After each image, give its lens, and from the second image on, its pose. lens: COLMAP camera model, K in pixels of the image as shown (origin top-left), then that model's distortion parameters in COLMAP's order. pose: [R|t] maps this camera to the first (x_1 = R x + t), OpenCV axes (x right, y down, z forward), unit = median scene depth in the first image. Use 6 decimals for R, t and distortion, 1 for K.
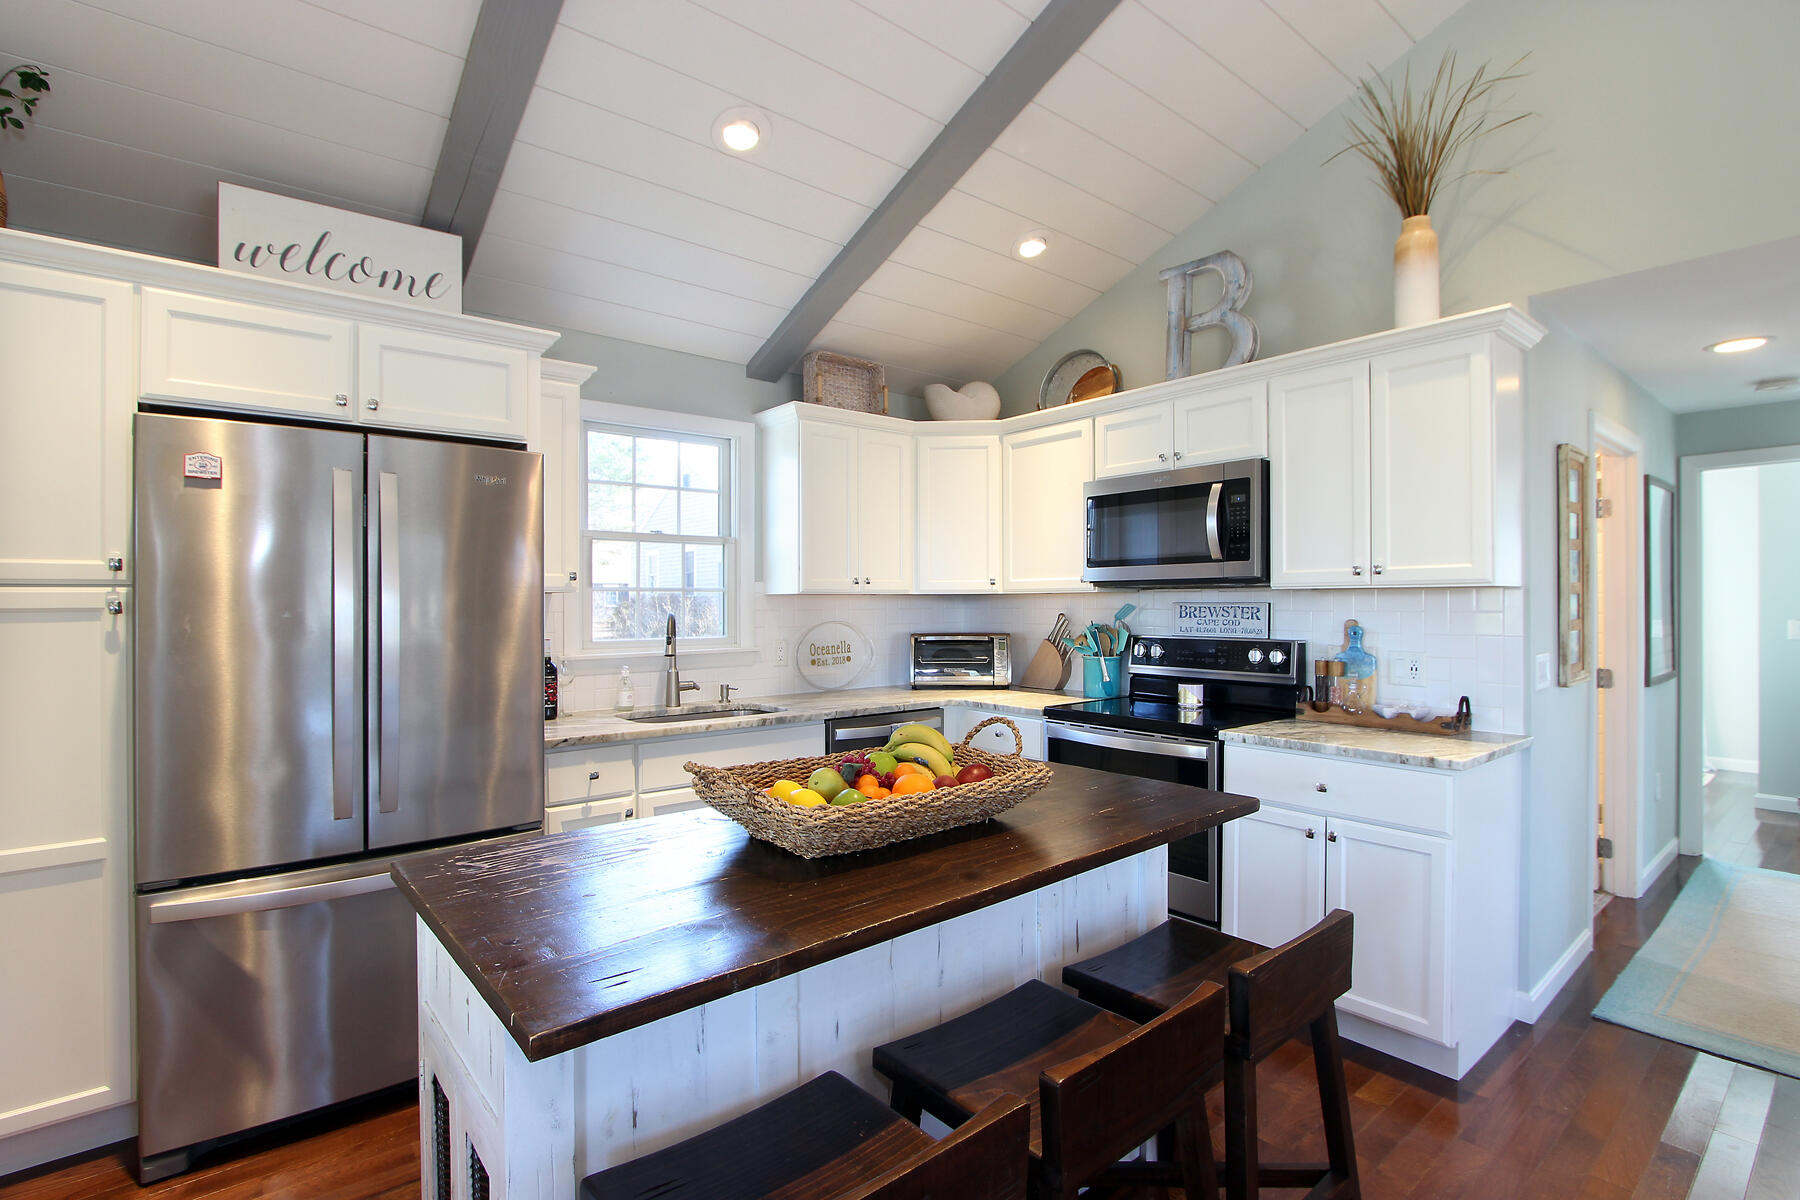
lens RADIAL K [[839.3, 0, 890.0], [0, 839.3, 603.3], [0, 0, 1]] dist [0.001277, -0.000379]
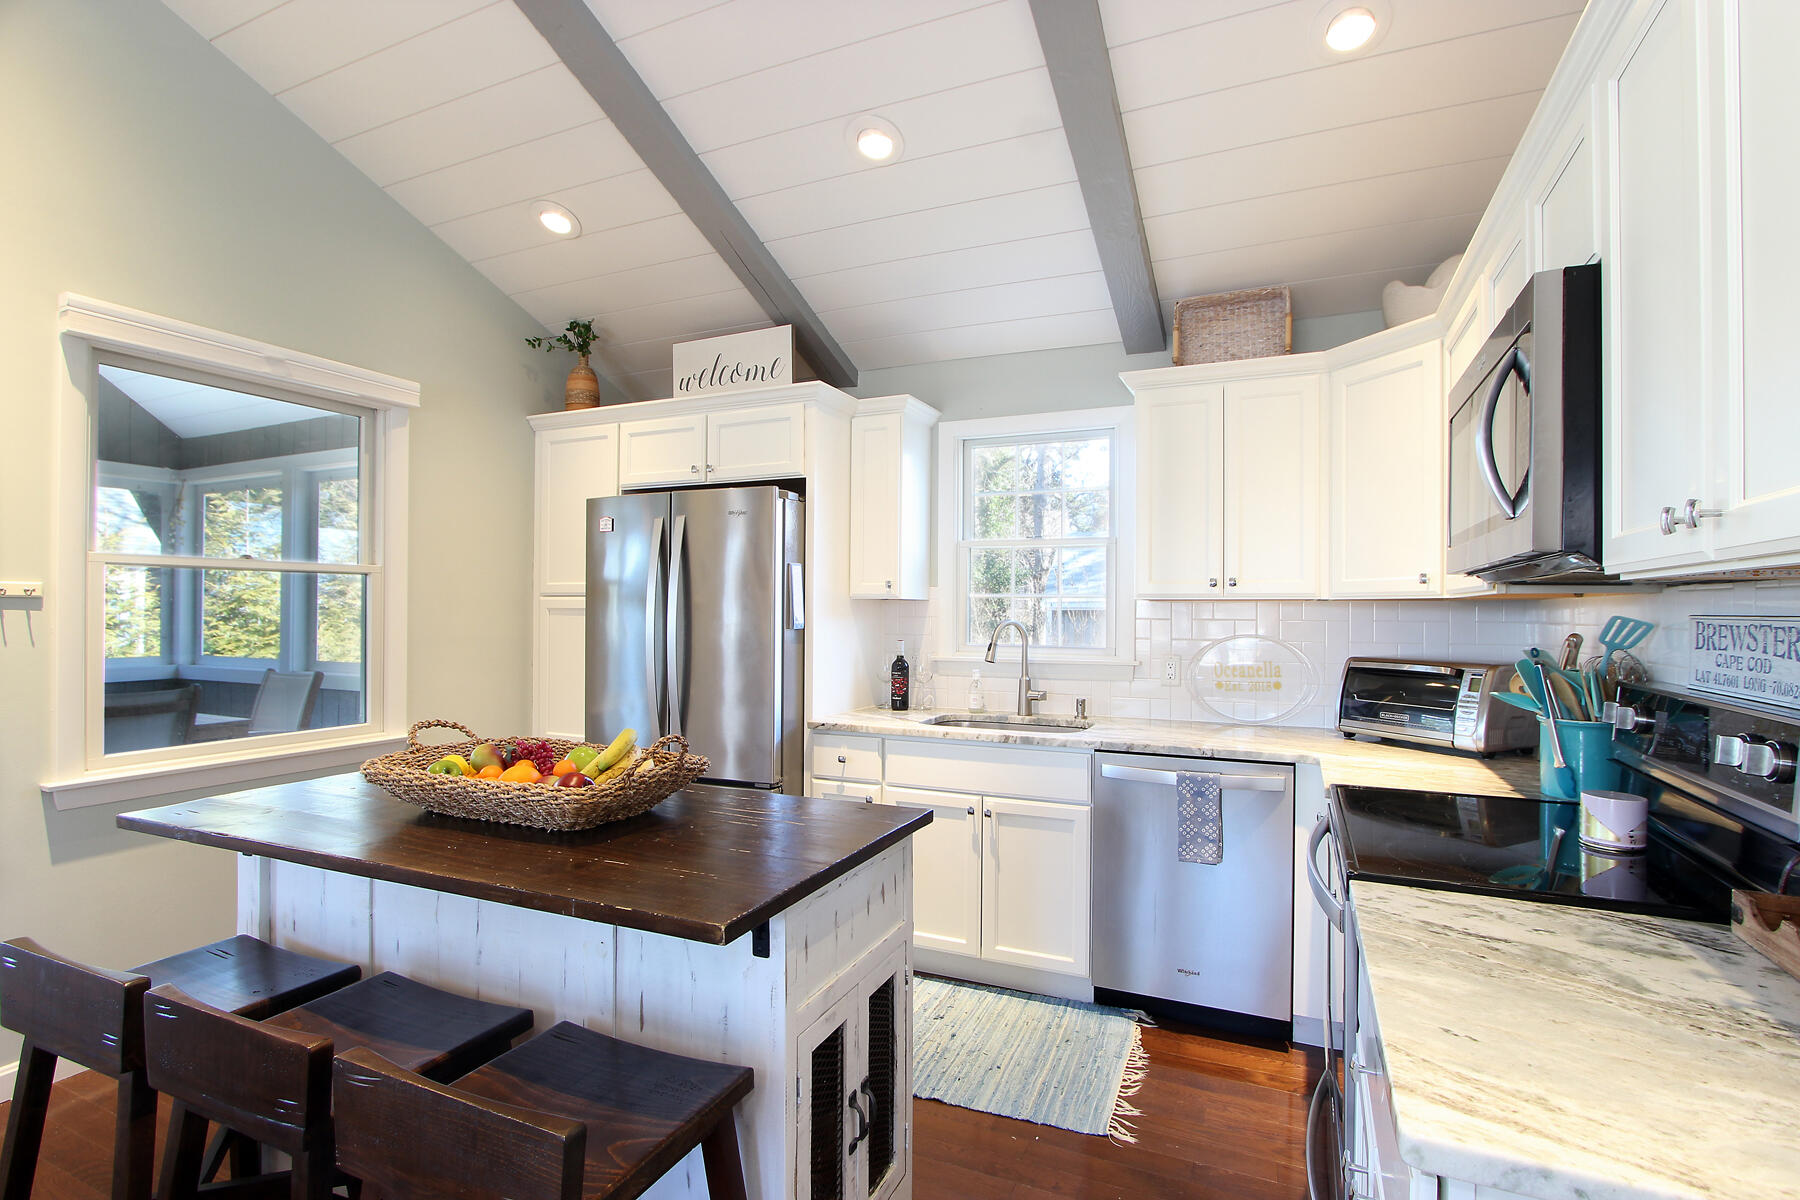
lens RADIAL K [[839.3, 0, 890.0], [0, 839.3, 603.3], [0, 0, 1]] dist [0.001277, -0.000379]
pose [[0.477684, 0.000206, -0.878532, 0.566508], [-0.007371, 0.999966, -0.003773, -0.002793], [0.878501, 0.008278, 0.477669, 0.422500]]
